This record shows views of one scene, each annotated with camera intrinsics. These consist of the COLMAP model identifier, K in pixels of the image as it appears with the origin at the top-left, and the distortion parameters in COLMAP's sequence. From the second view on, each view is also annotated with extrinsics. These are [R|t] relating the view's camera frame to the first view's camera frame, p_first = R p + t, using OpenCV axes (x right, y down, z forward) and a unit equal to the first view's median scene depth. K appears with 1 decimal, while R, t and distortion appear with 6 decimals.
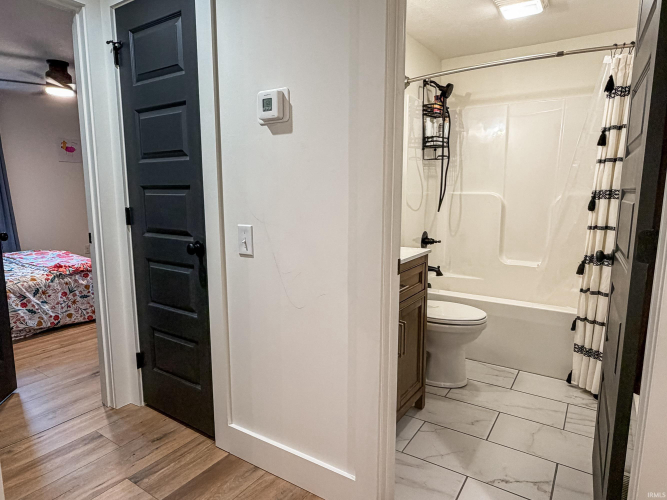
lens RADIAL K [[413.4, 0, 334.1], [0, 413.4, 250.9], [0, 0, 1]] dist [0.004154, -0.000535]
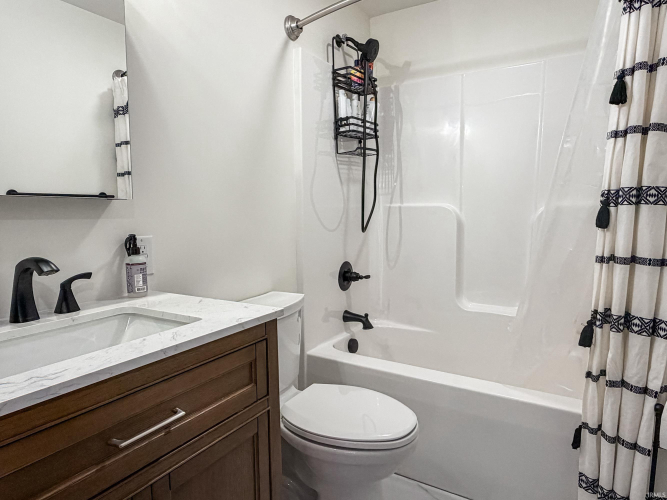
lens RADIAL K [[413.4, 0, 331.5], [0, 413.4, 250.5], [0, 0, 1]] dist [0.004154, -0.000535]
pose [[0.999683, -0.007744, 0.023944, 0.195828], [0.009042, 0.998468, -0.054579, -0.031515], [-0.023485, 0.054779, 0.998222, 0.359862]]
